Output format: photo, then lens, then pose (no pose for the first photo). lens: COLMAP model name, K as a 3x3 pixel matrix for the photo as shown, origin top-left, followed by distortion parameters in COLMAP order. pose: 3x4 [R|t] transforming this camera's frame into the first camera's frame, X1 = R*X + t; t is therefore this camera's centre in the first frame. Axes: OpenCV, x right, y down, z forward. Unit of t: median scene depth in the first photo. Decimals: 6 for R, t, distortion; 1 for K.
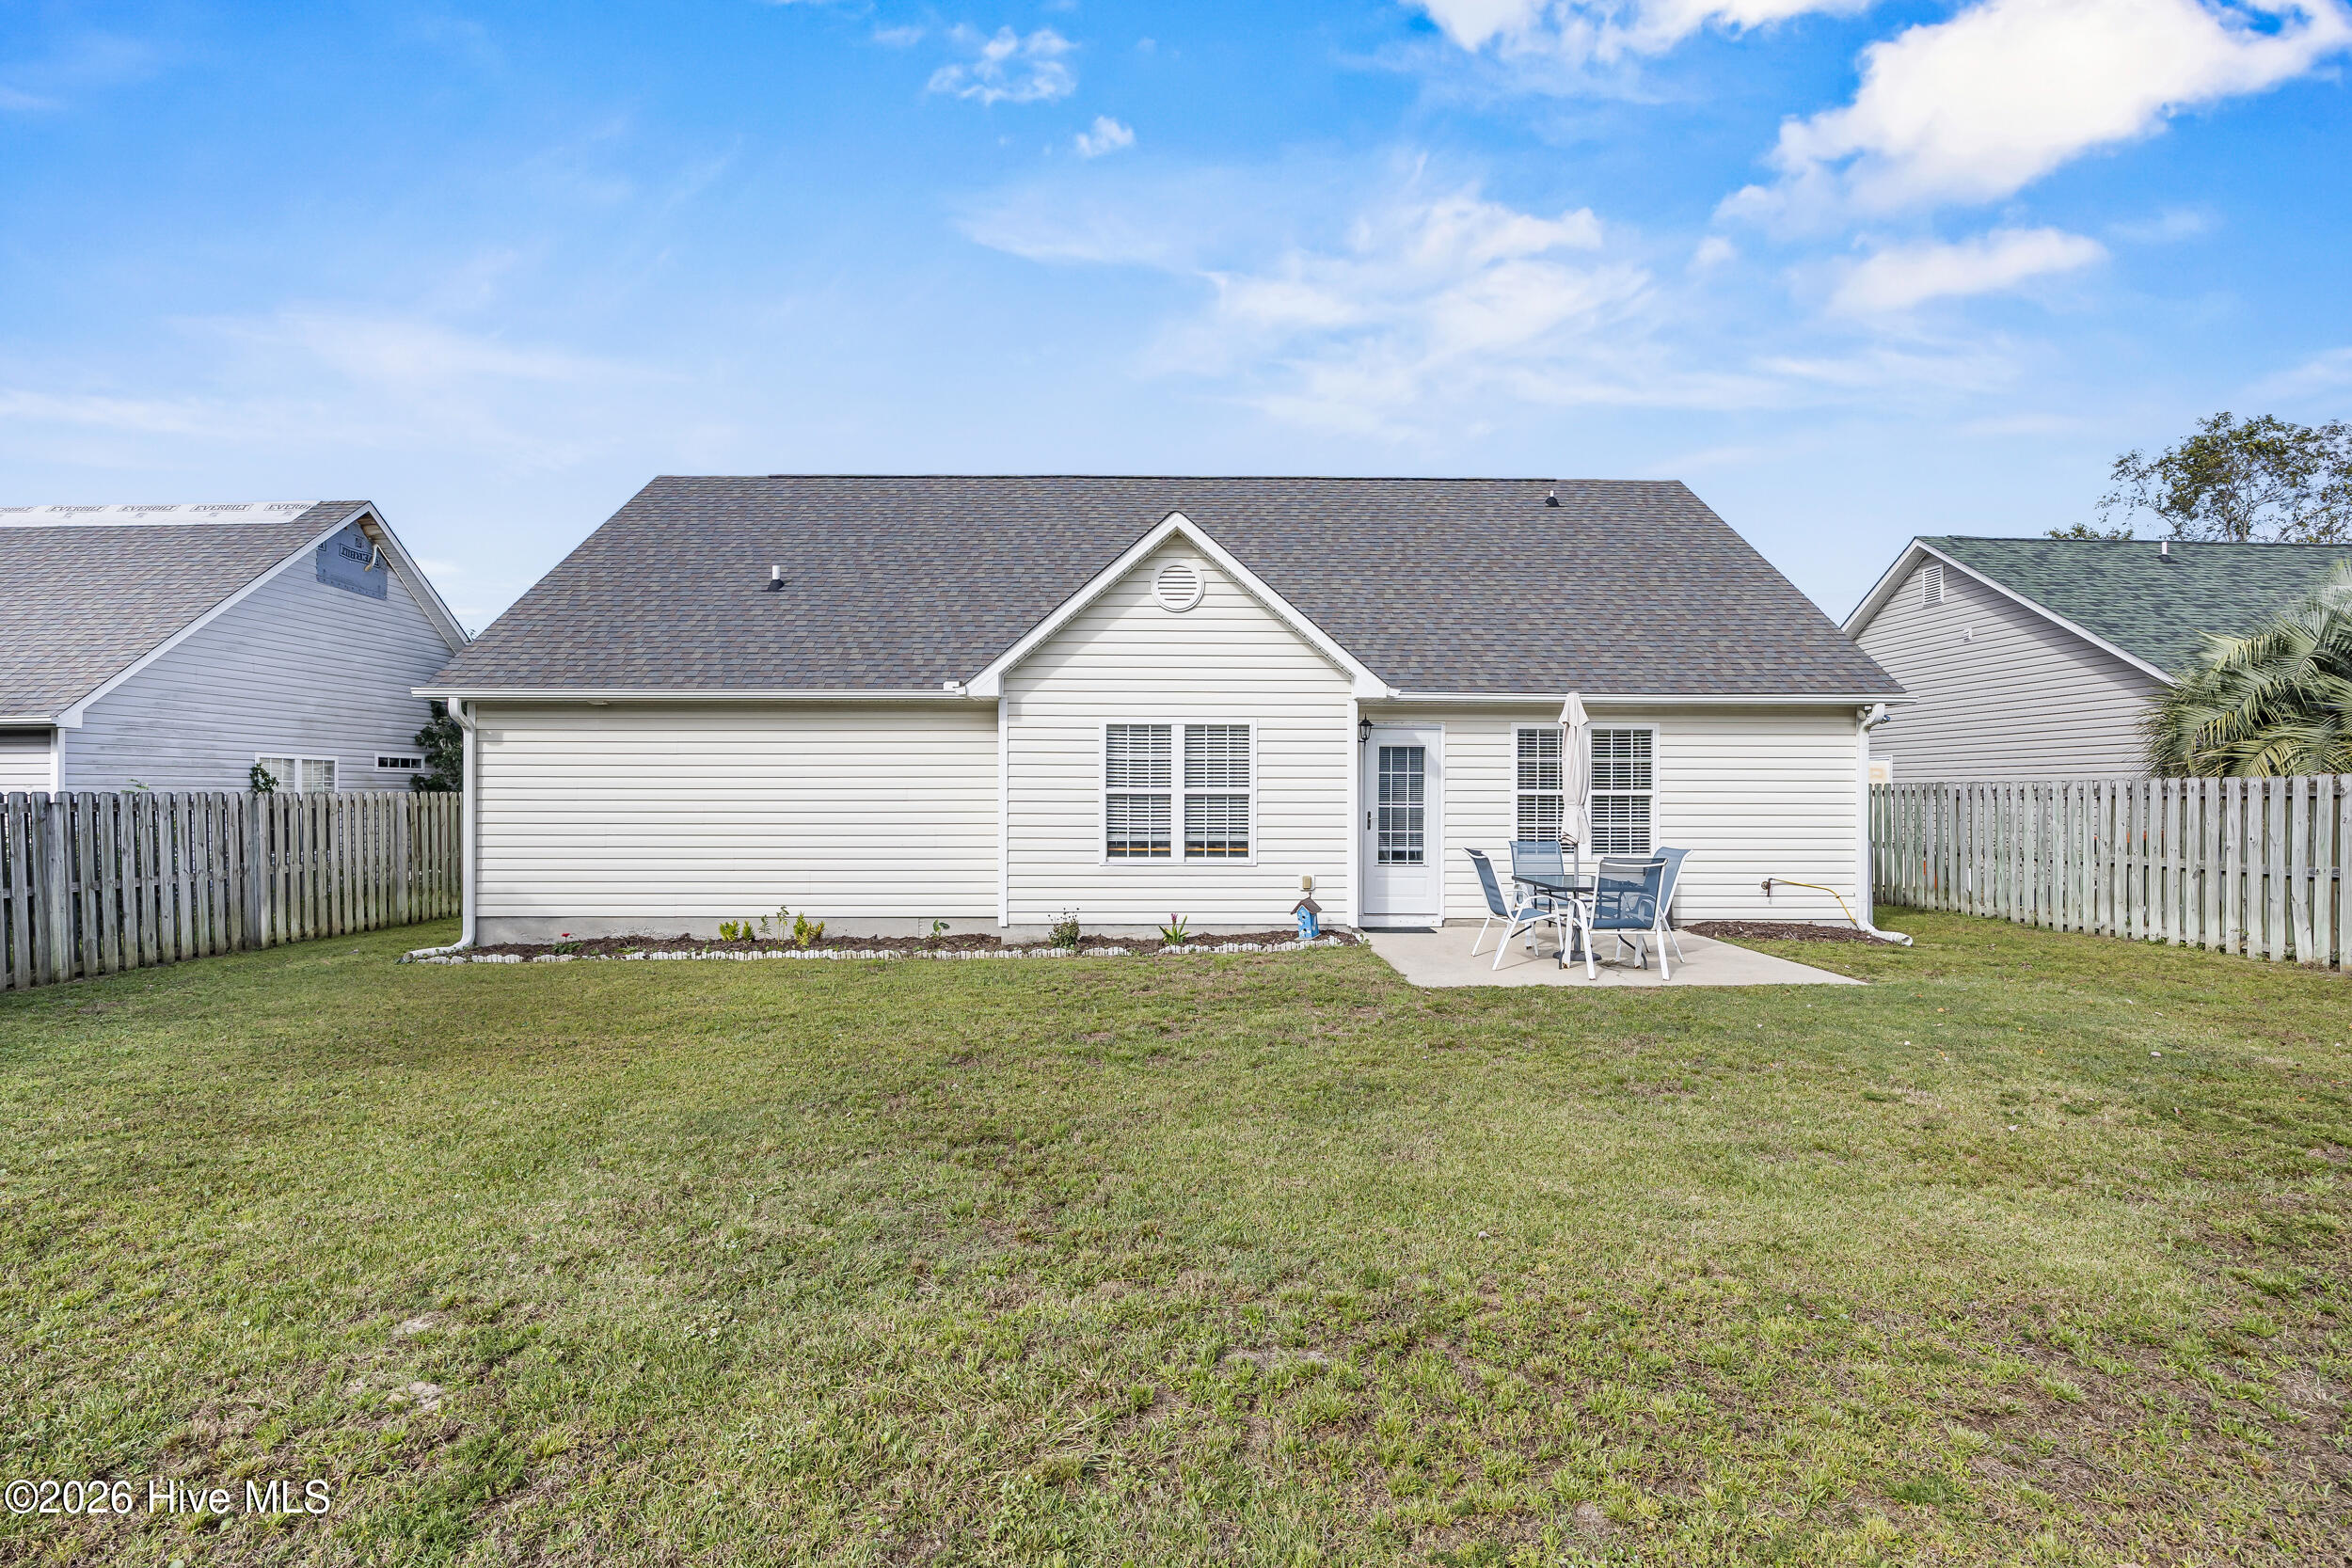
lens RADIAL K [[1180.4, 0, 1179.6], [0, 1180.4, 796.3], [0, 0, 1]] dist [0.000409, -0.000507]
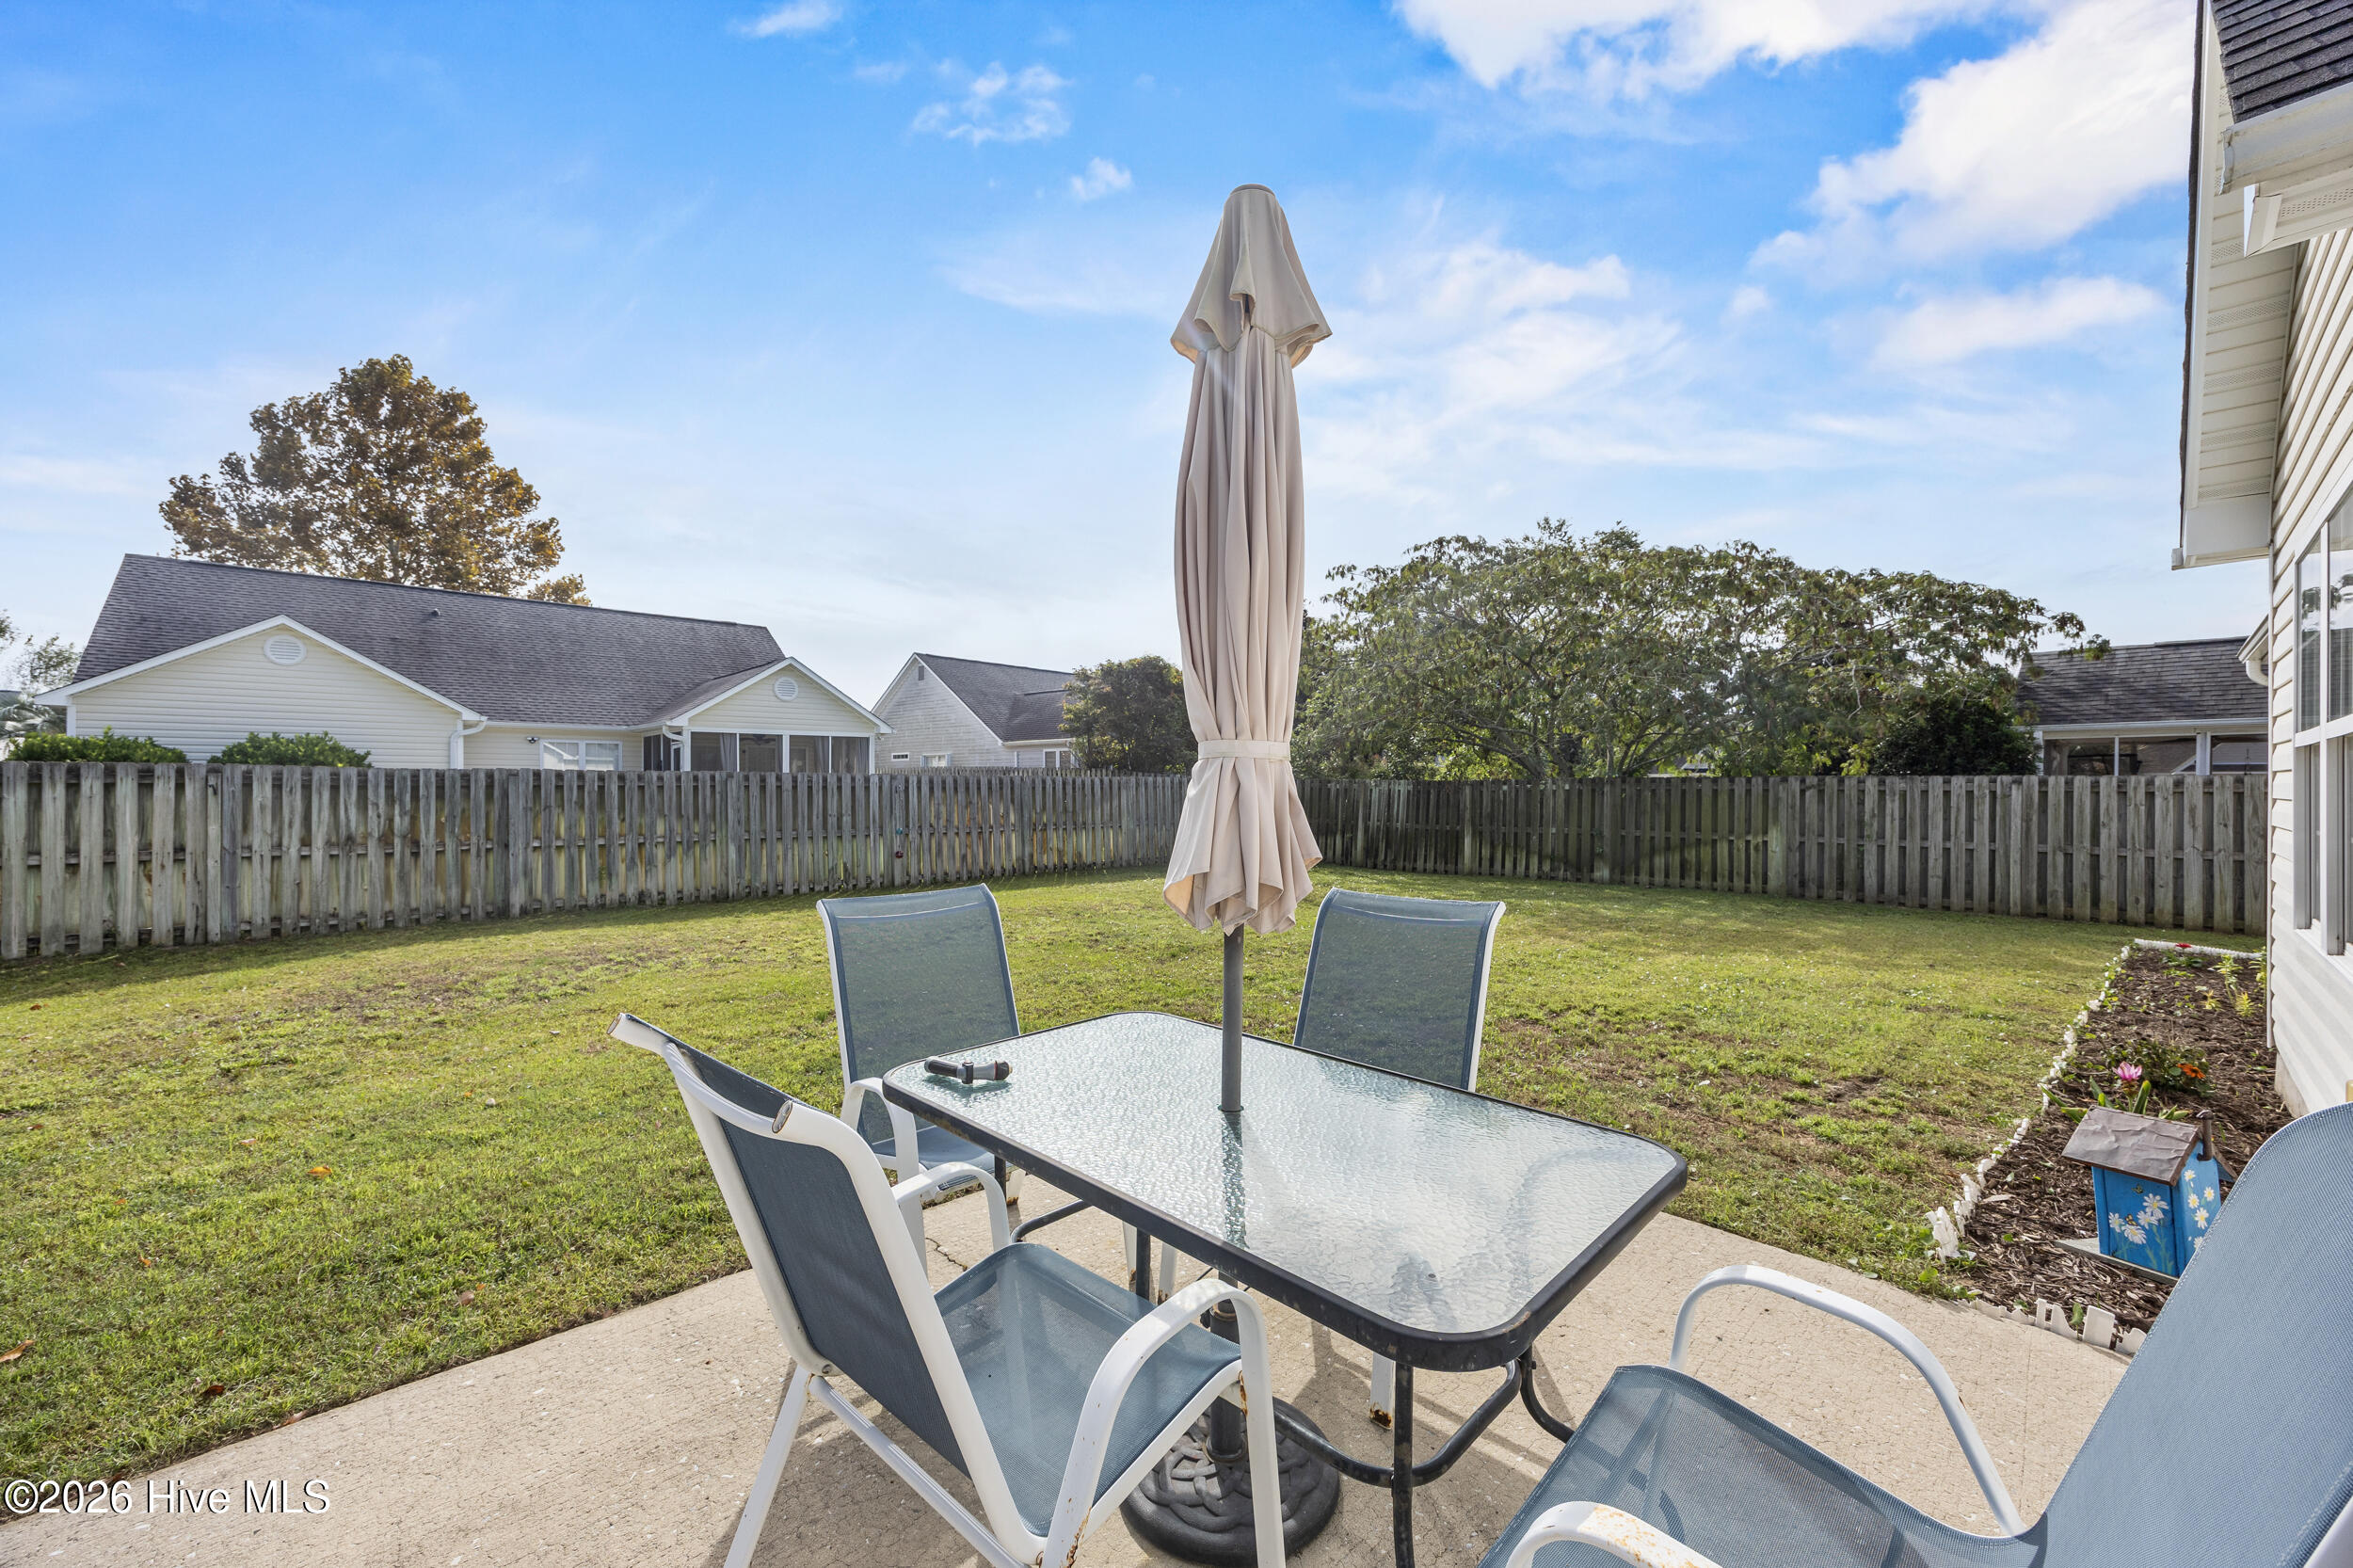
lens RADIAL K [[907.5, 0, 1179.8], [0, 907.5, 789.0], [0, 0, 1]] dist [0.002030, 0.000430]
pose [[-0.736555, -0.002364, -0.676374, 0.406110], [-0.011356, 0.999896, 0.008872, 0.012110], [0.676283, 0.014215, -0.736505, 0.972626]]
